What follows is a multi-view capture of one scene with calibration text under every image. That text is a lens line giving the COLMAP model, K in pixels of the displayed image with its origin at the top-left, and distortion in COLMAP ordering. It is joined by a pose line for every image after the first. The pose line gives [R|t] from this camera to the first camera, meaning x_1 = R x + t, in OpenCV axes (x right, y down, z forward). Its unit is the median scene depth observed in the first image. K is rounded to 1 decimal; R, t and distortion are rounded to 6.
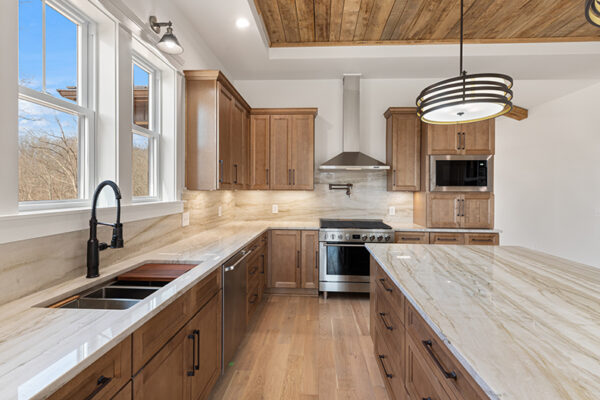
lens RADIAL K [[275.6, 0, 302.8], [0, 275.6, 192.5], [0, 0, 1]] dist [0.003433, 0.000433]
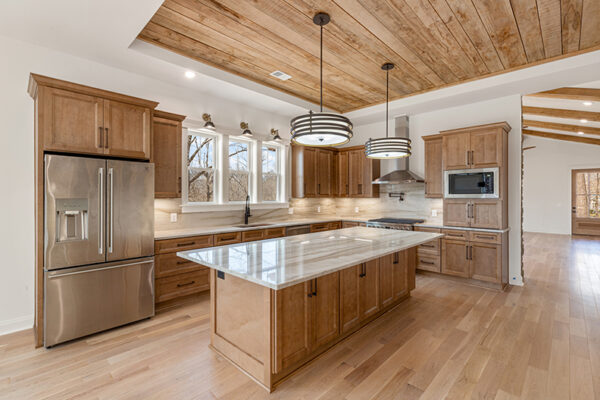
lens RADIAL K [[278.9, 0, 300.0], [0, 278.9, 200.0], [0, 0, 1]] dist [0.002949, 0.000485]
pose [[0.750259, 0.002183, -0.661141, 0.811386], [-0.000894, 0.999997, 0.002288, 0.002801], [0.661144, -0.001125, 0.750258, -0.452503]]
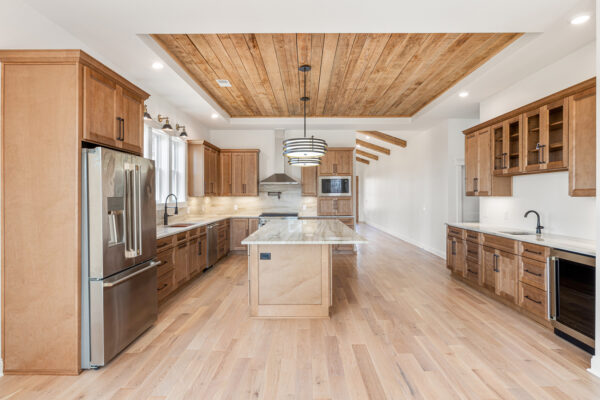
lens RADIAL K [[318.2, 0, 300.0], [0, 318.2, 200.0], [0, 0, 1]] dist [-0.002295, -0.000073]
pose [[0.999398, -0.008455, 0.033648, 0.259778], [0.008240, 0.999945, 0.006516, 0.006735], [-0.033701, -0.006235, 0.999413, -1.092015]]
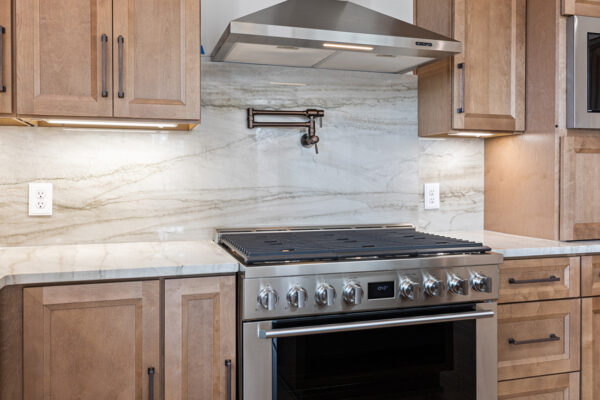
lens RADIAL K [[509.2, 0, 299.2], [0, 509.2, 181.1], [0, 0, 1]] dist [0.003843, 0.002285]
pose [[0.934840, -0.009614, 0.354938, -0.050845], [0.010168, 0.999948, 0.000304, 0.053358], [-0.354923, 0.003325, 0.934890, 0.545667]]
